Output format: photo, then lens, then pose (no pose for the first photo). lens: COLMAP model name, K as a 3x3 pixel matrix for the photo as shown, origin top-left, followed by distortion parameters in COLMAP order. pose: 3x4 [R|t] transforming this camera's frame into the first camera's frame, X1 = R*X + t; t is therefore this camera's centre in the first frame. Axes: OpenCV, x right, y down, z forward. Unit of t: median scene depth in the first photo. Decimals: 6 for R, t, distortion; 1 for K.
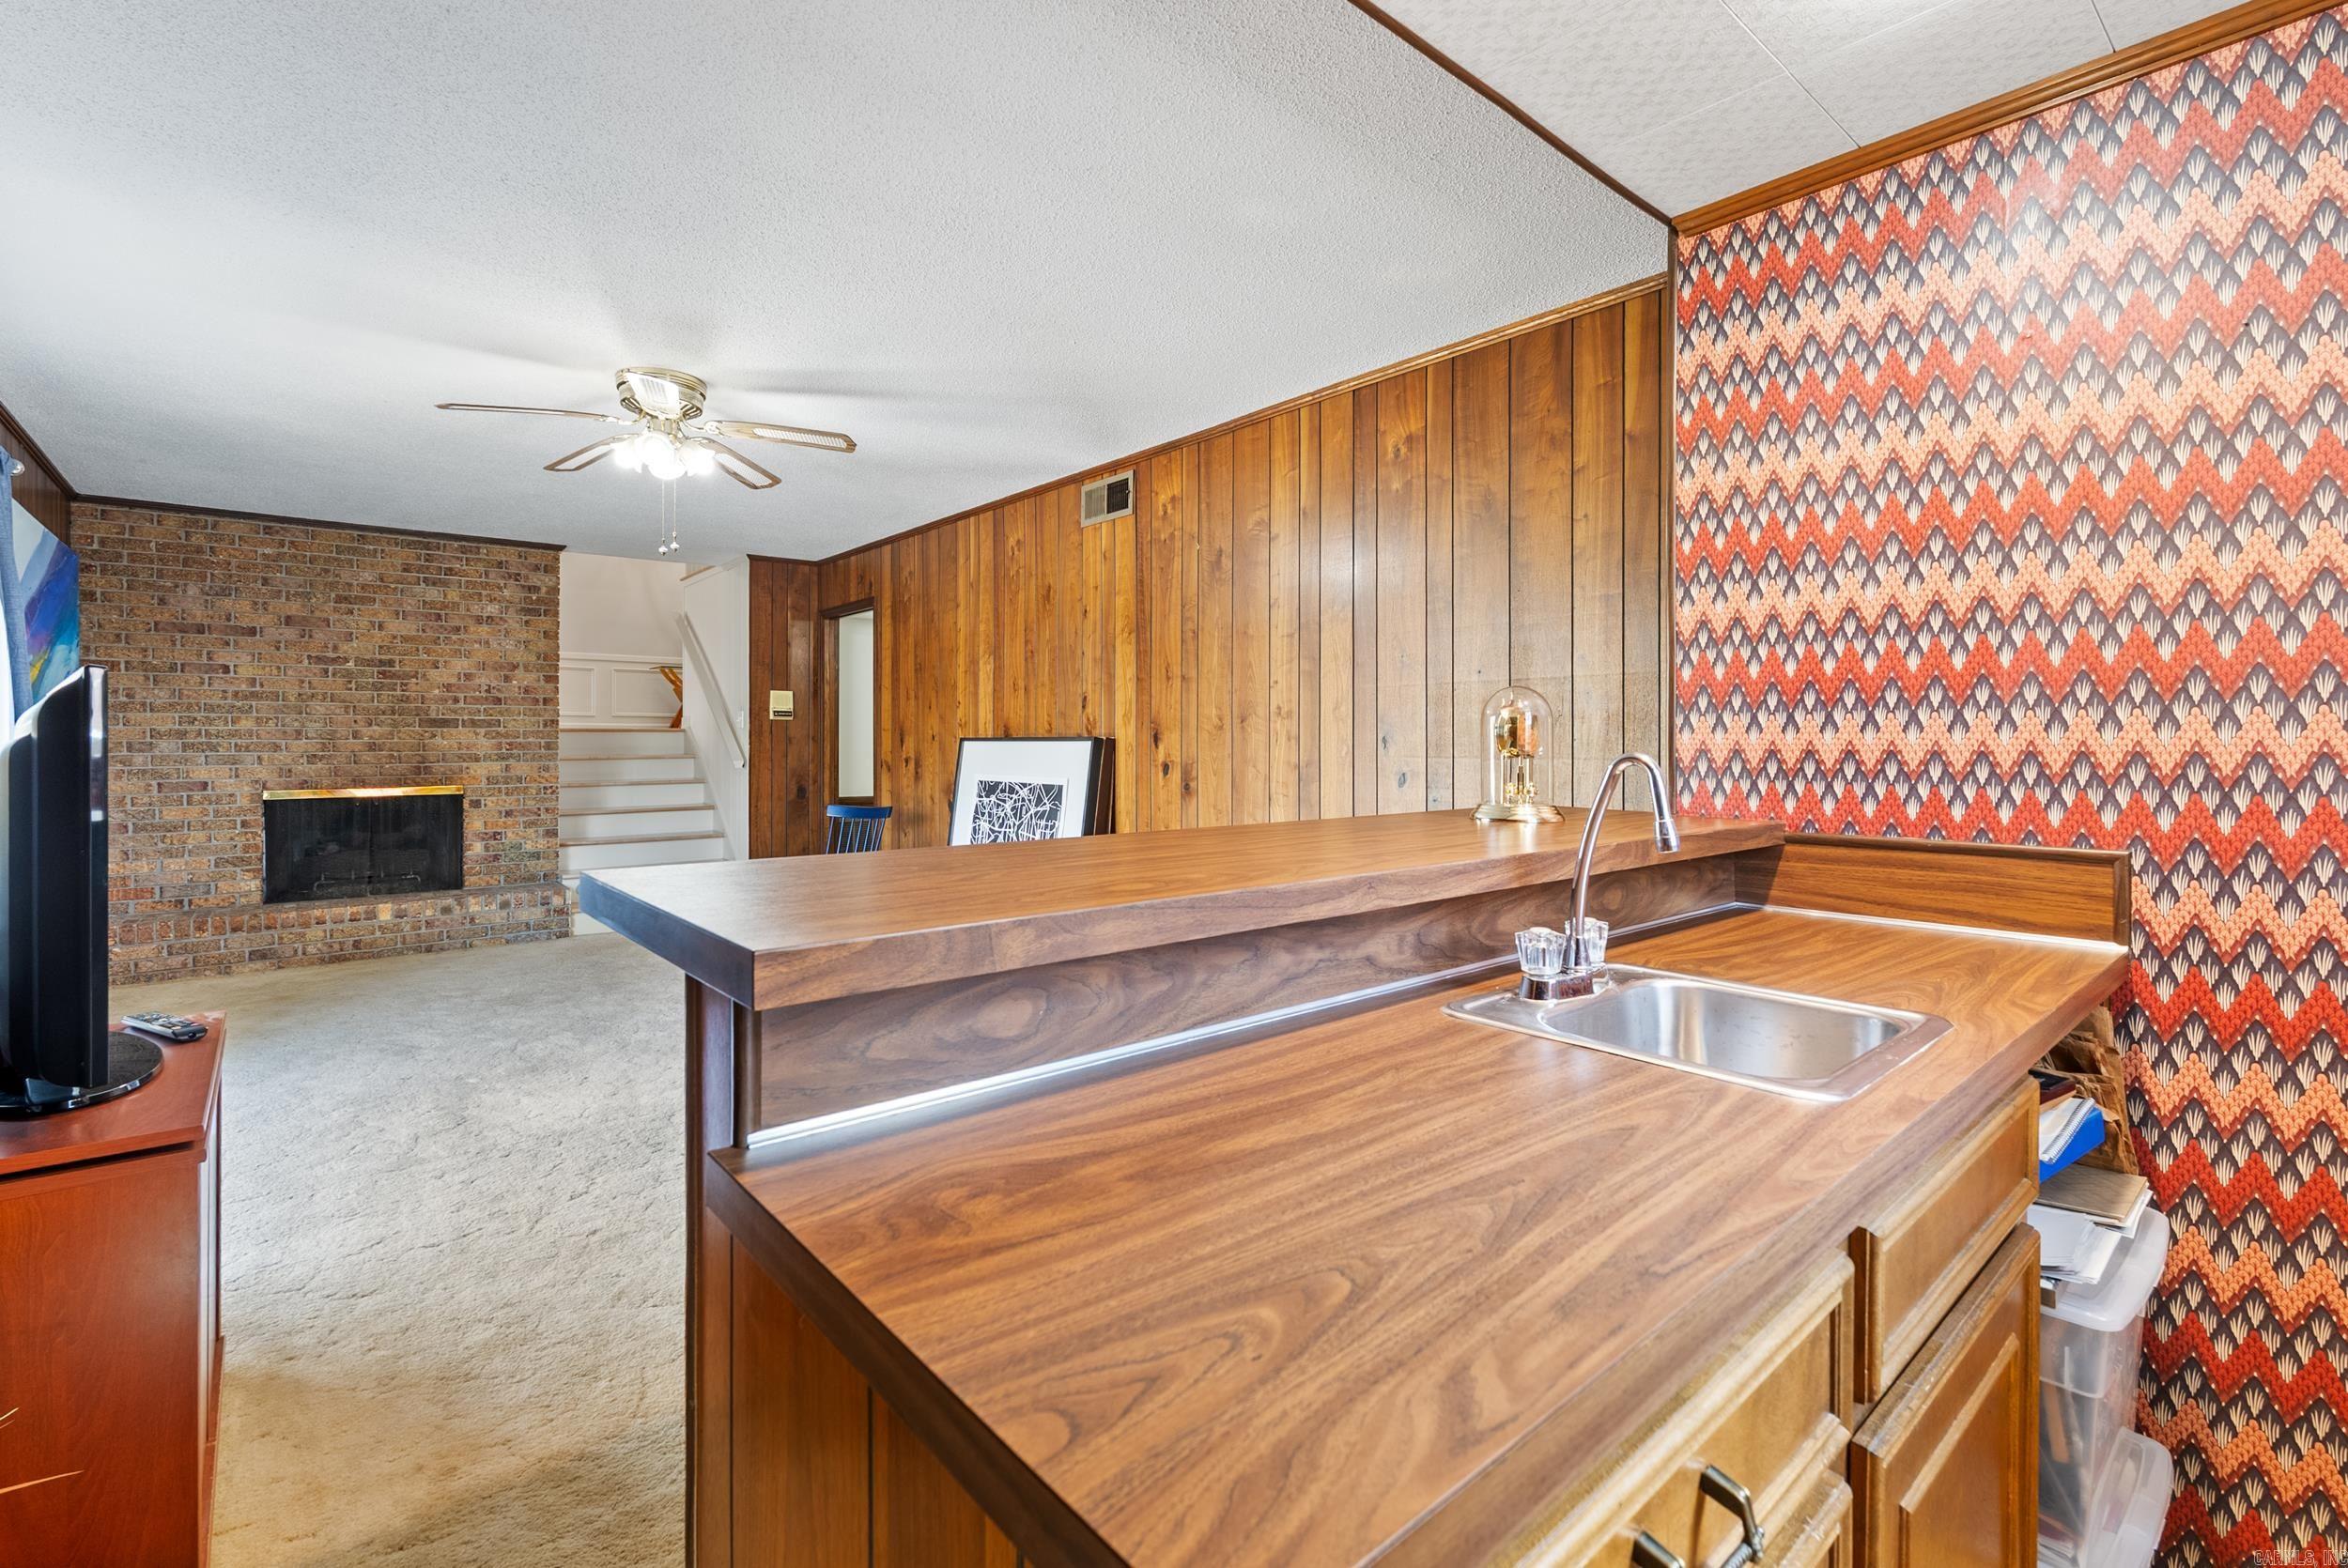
lens RADIAL K [[1044.4, 0, 1173.8], [0, 1044.4, 750.4], [0, 0, 1]] dist [-0.005291, -0.000271]
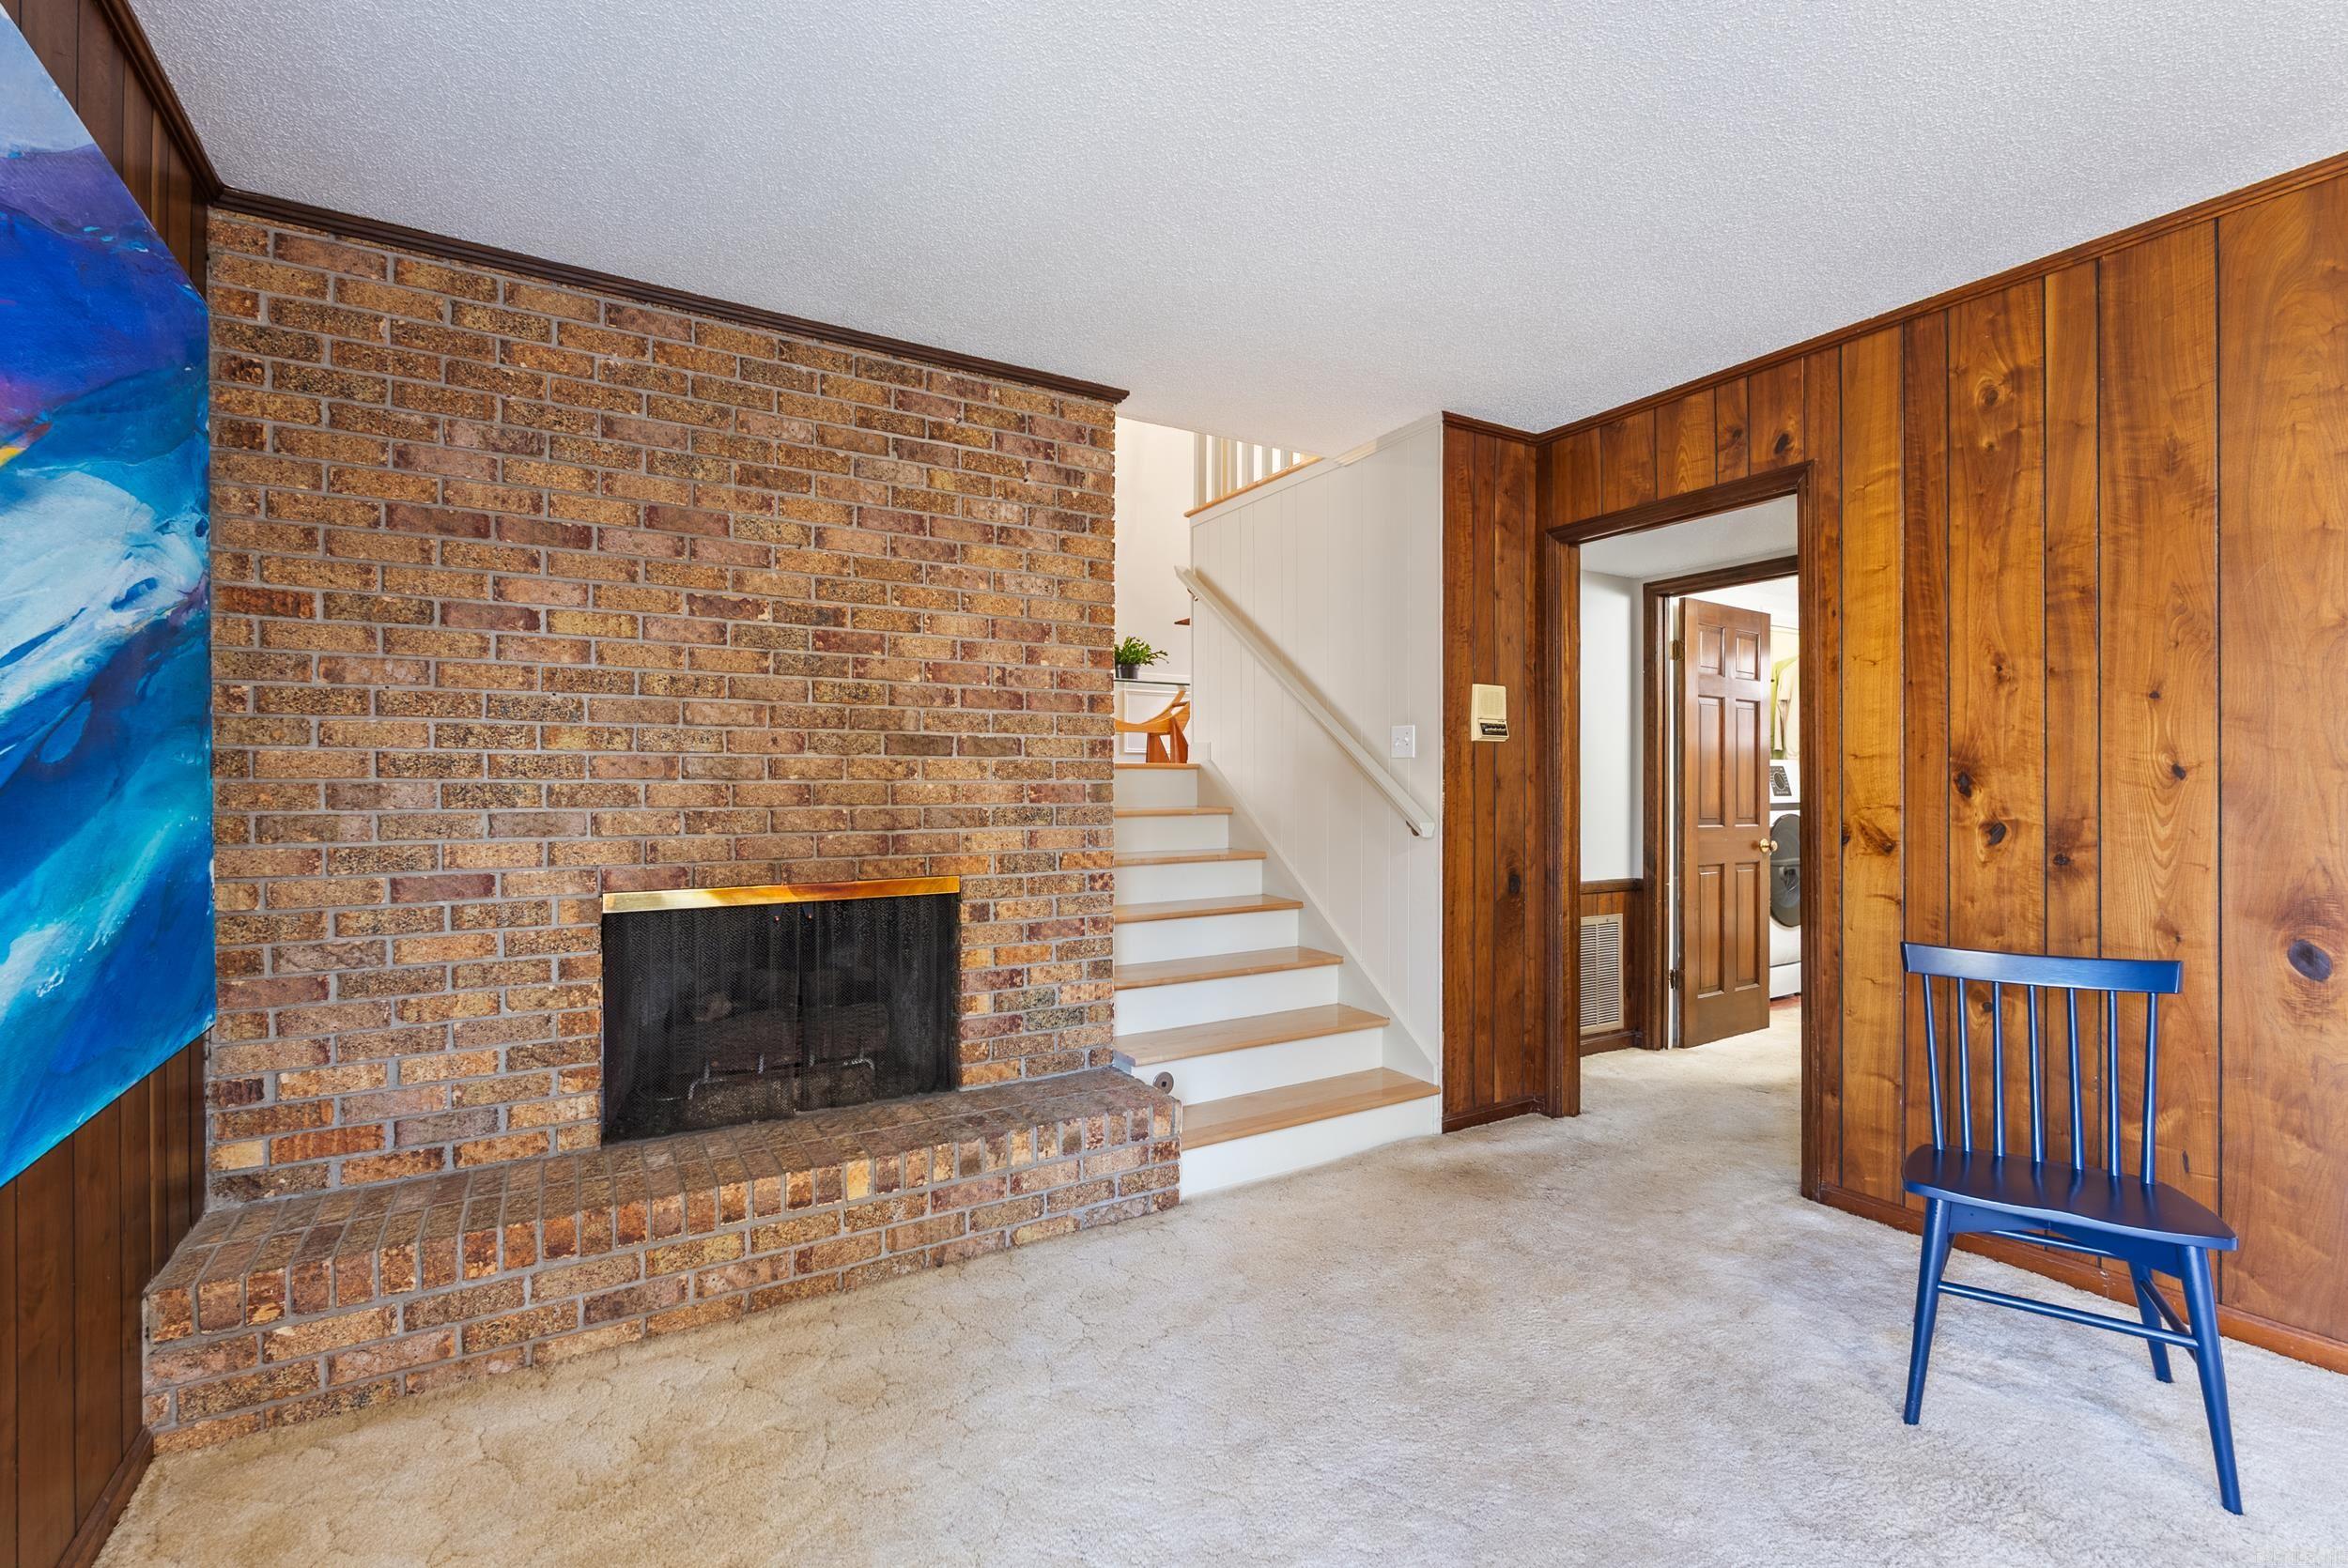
lens RADIAL K [[1044.4, 0, 1173.3], [0, 1044.4, 788.4], [0, 0, 1]] dist [-0.005291, -0.000271]
pose [[0.987774, 0.000054, -0.155895, -0.546840], [-0.001117, 0.999977, -0.006730, -0.003584], [0.155891, 0.006822, 0.987751, 0.577872]]
